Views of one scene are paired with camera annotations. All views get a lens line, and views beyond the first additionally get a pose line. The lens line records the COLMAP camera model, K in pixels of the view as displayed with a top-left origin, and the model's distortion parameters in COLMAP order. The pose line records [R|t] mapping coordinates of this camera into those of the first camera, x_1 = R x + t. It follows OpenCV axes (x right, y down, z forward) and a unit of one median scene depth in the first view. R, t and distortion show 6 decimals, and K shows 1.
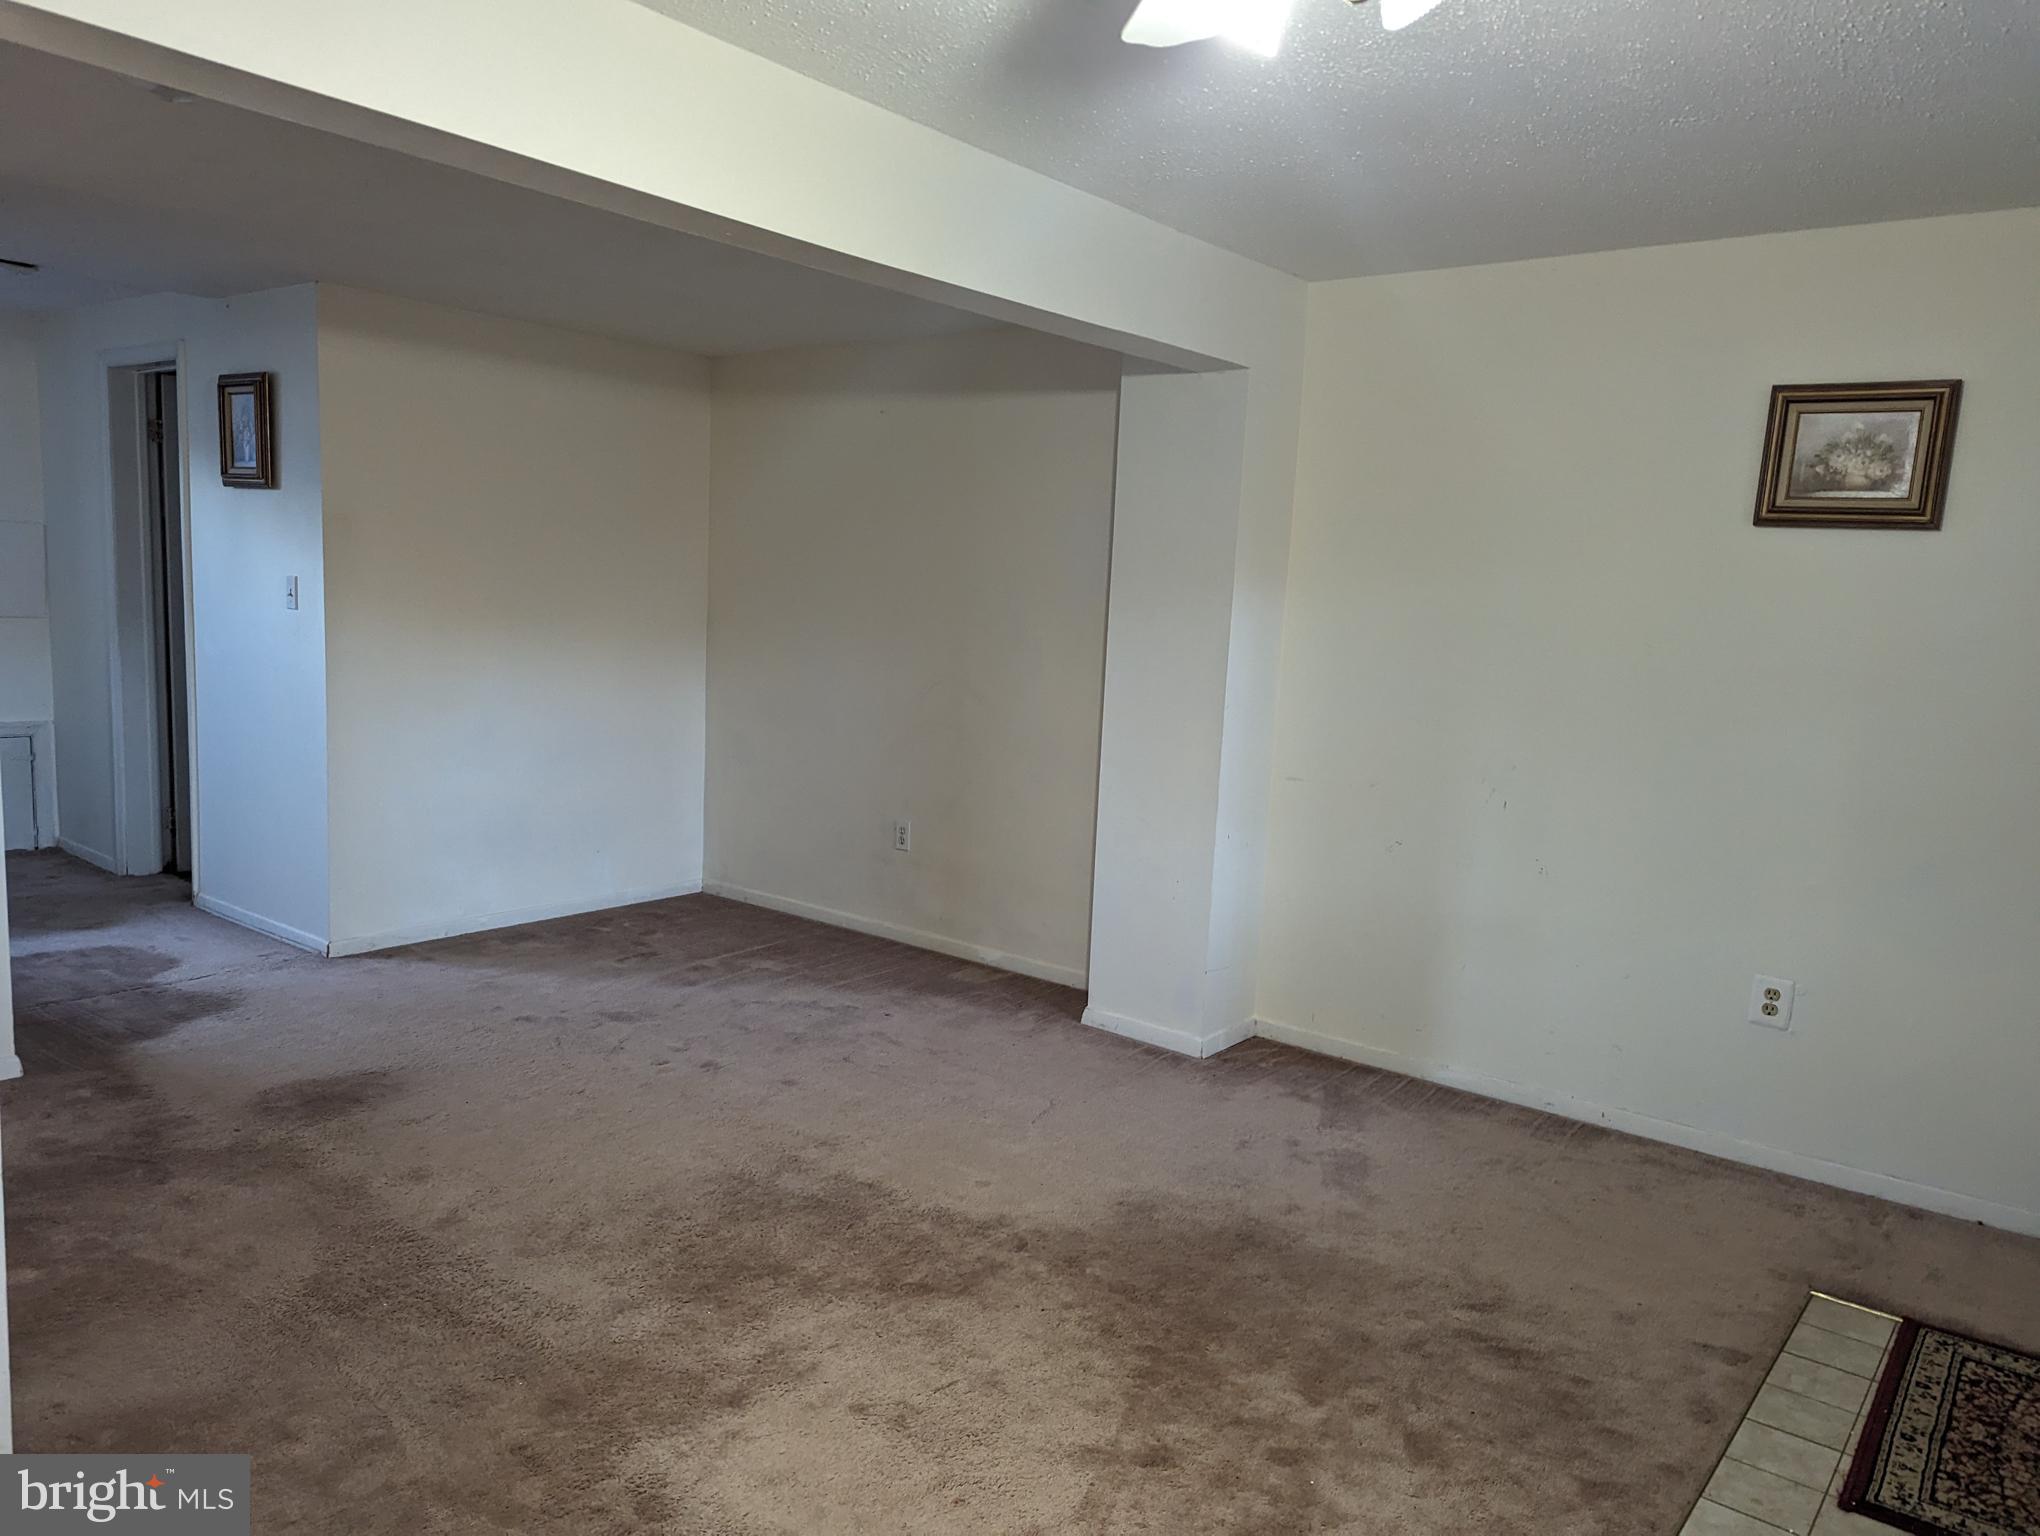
lens RADIAL K [[1429.8, 0, 1024.0], [0, 1429.8, 772.8], [0, 0, 1]] dist [0.062264, -0.053756]
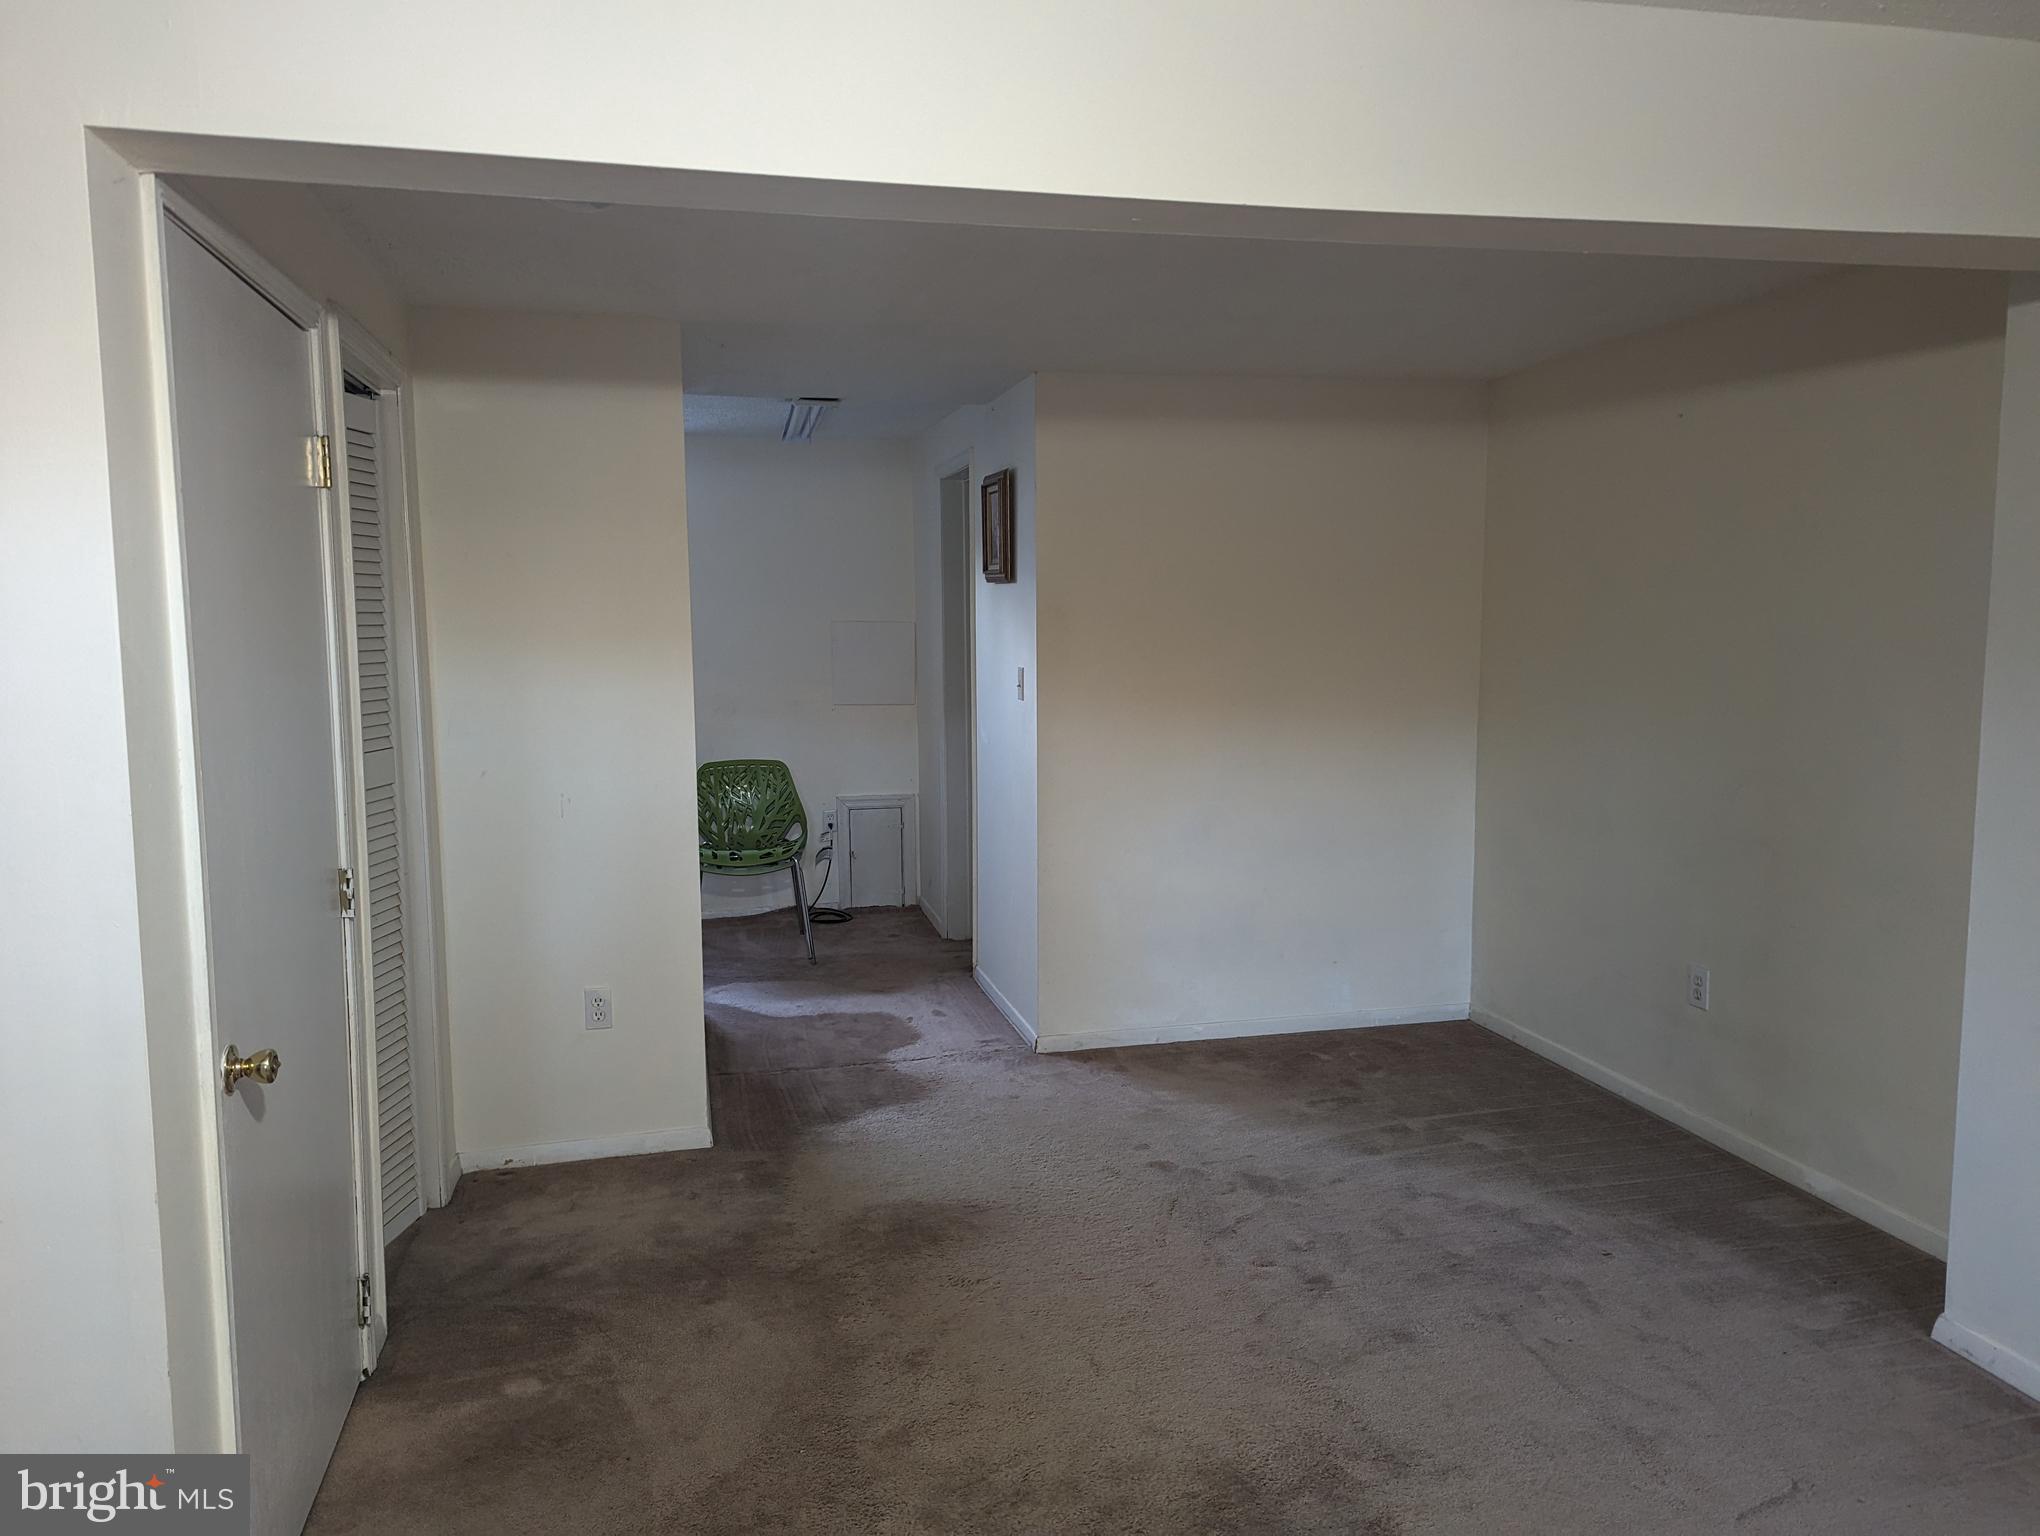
lens RADIAL K [[1429.8, 0, 1015.9], [0, 1429.8, 767.2], [0, 0, 1]] dist [0.062264, -0.053756]
pose [[0.779331, 0.014561, -0.626444, 0.118559], [-0.037270, 0.999037, -0.023145, -0.044066], [0.625504, 0.041385, 0.779123, 0.229809]]
